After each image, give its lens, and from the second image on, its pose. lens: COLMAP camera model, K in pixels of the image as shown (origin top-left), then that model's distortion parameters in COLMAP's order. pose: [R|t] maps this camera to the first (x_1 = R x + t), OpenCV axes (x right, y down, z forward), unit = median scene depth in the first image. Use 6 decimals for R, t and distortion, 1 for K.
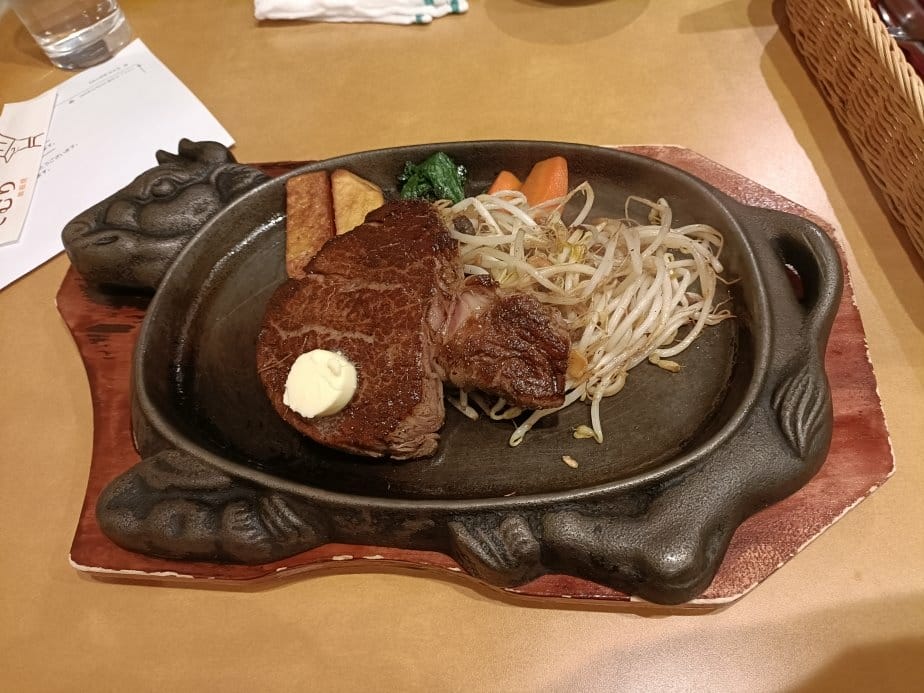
lens RADIAL K [[766.1, 0, 462.0], [0, 766.1, 346.5], [0, 0, 1]] dist [-0.049544, 0.013704]
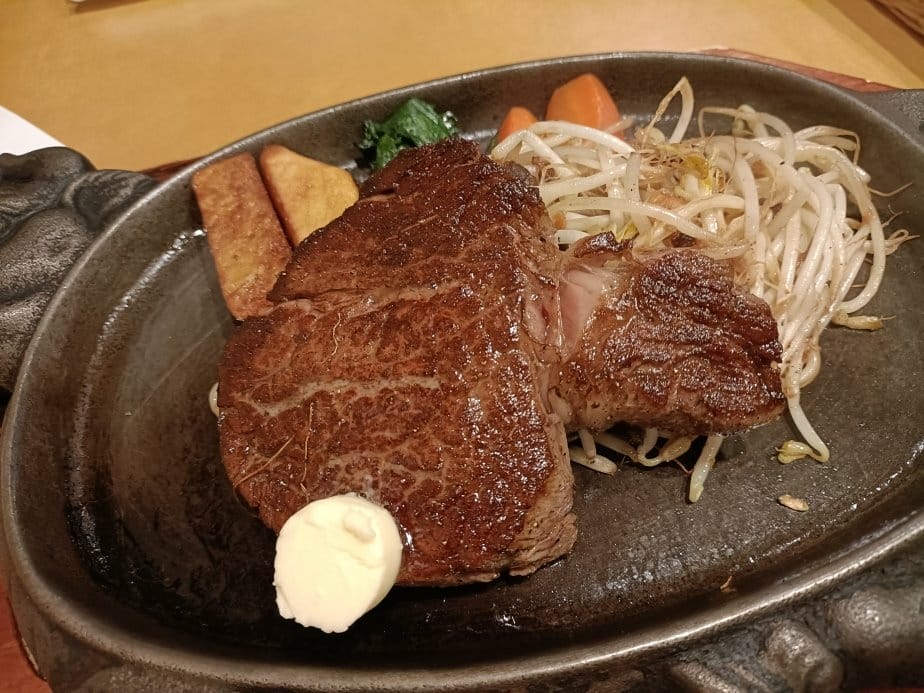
lens RADIAL K [[766.1, 0, 462.0], [0, 766.1, 346.5], [0, 0, 1]] dist [-0.049544, 0.013704]
pose [[0.959604, -0.213488, 0.183257, -0.185219], [0.221386, 0.974902, -0.023537, -0.016446], [-0.173633, 0.063157, 0.982783, 0.400410]]
